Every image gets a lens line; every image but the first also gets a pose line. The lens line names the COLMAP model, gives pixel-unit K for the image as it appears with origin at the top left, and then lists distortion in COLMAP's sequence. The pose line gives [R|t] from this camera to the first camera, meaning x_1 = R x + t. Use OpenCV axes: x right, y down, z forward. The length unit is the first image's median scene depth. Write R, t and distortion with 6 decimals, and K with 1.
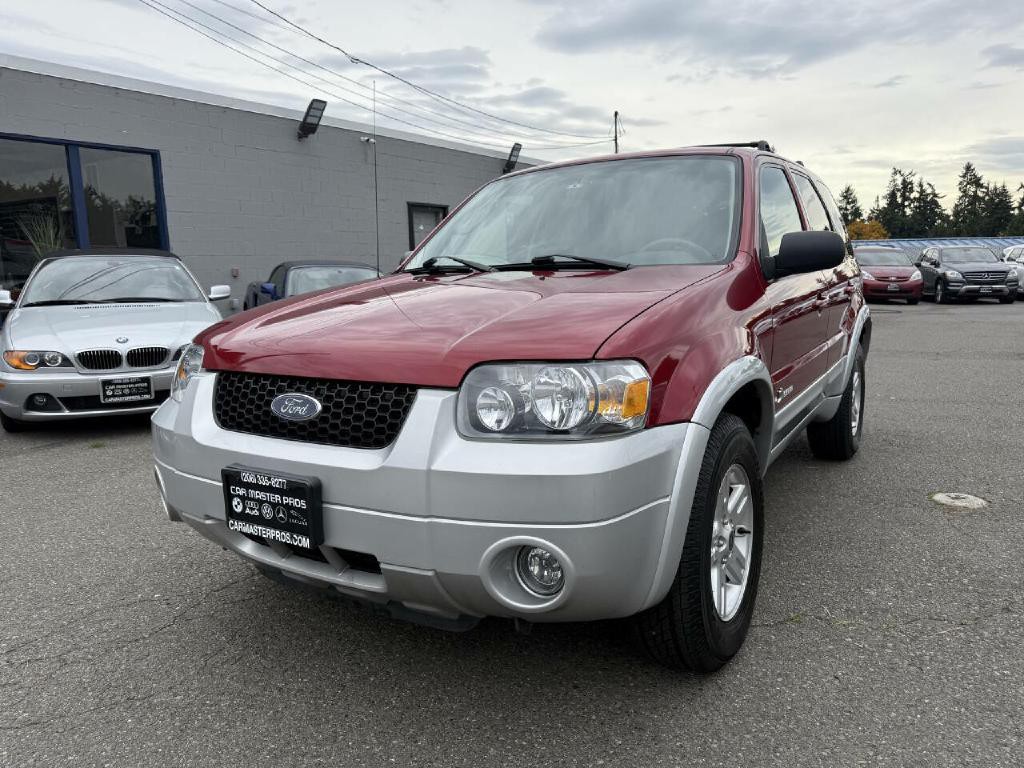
lens RADIAL K [[732.2, 0, 508.5], [0, 732.2, 377.0], [0, 0, 1]] dist [0.029506, -0.031586]
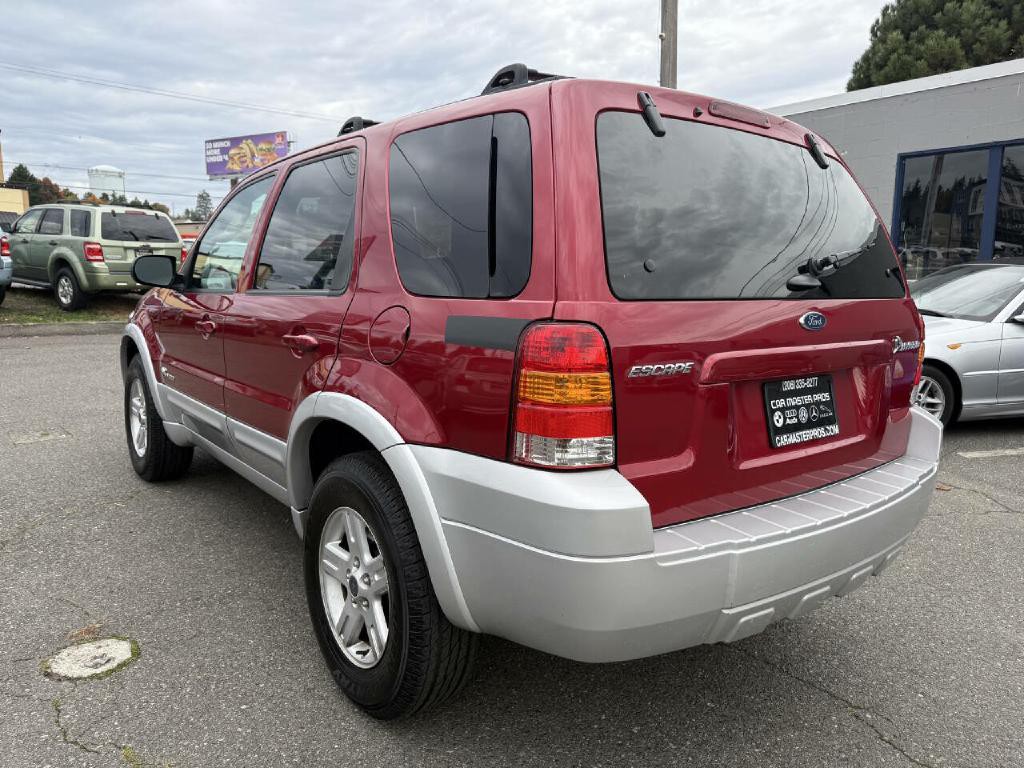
lens RADIAL K [[733.6, 0, 505.1], [0, 733.6, 380.6], [0, 0, 1]] dist [0.003302, -0.002754]
pose [[-0.349934, 0.152667, -0.924250, 0.601229], [-0.149702, 0.964837, 0.216051, -0.150358], [0.924735, 0.213966, -0.314775, 0.856167]]
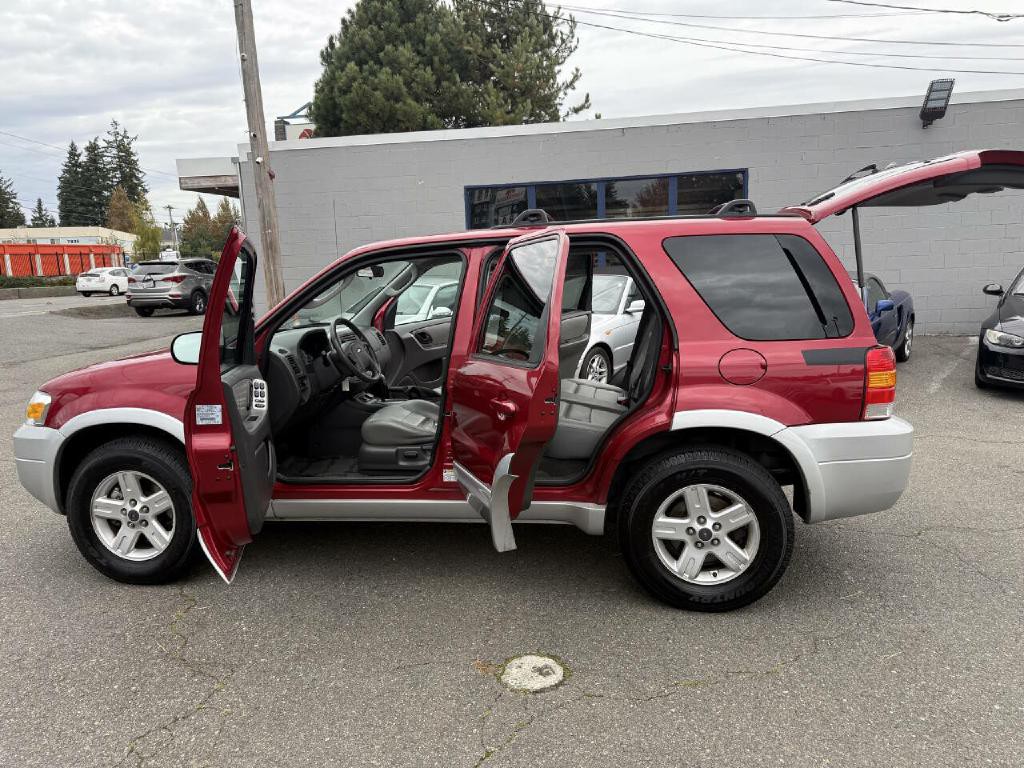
lens RADIAL K [[732.2, 0, 508.5], [0, 732.2, 377.0], [0, 0, 1]] dist [0.029506, -0.031586]
pose [[0.396785, 0.149839, -0.905599, 0.721397], [-0.115487, 0.986896, 0.112690, -0.127694], [0.910617, 0.059871, 0.408890, 0.370726]]
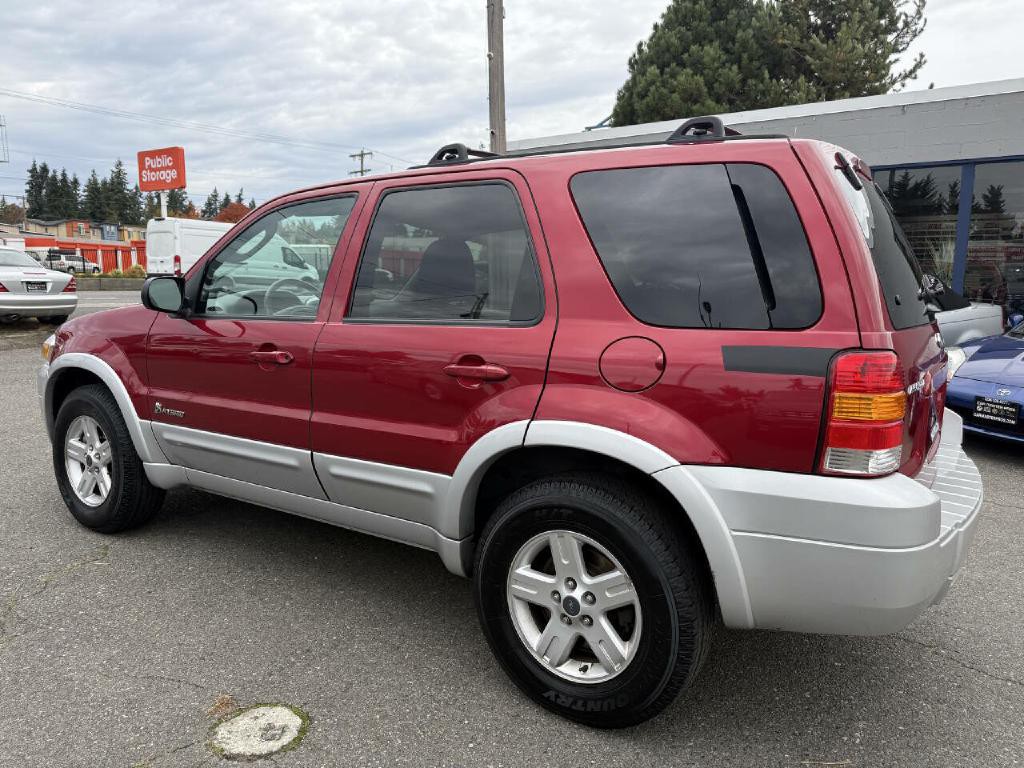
lens RADIAL K [[732.2, 0, 508.5], [0, 732.2, 377.0], [0, 0, 1]] dist [0.029506, -0.031586]
pose [[-0.031609, 0.151589, -0.987938, 0.657712], [-0.164785, 0.974116, 0.154740, -0.132108], [0.985823, 0.167689, -0.005812, 0.663027]]
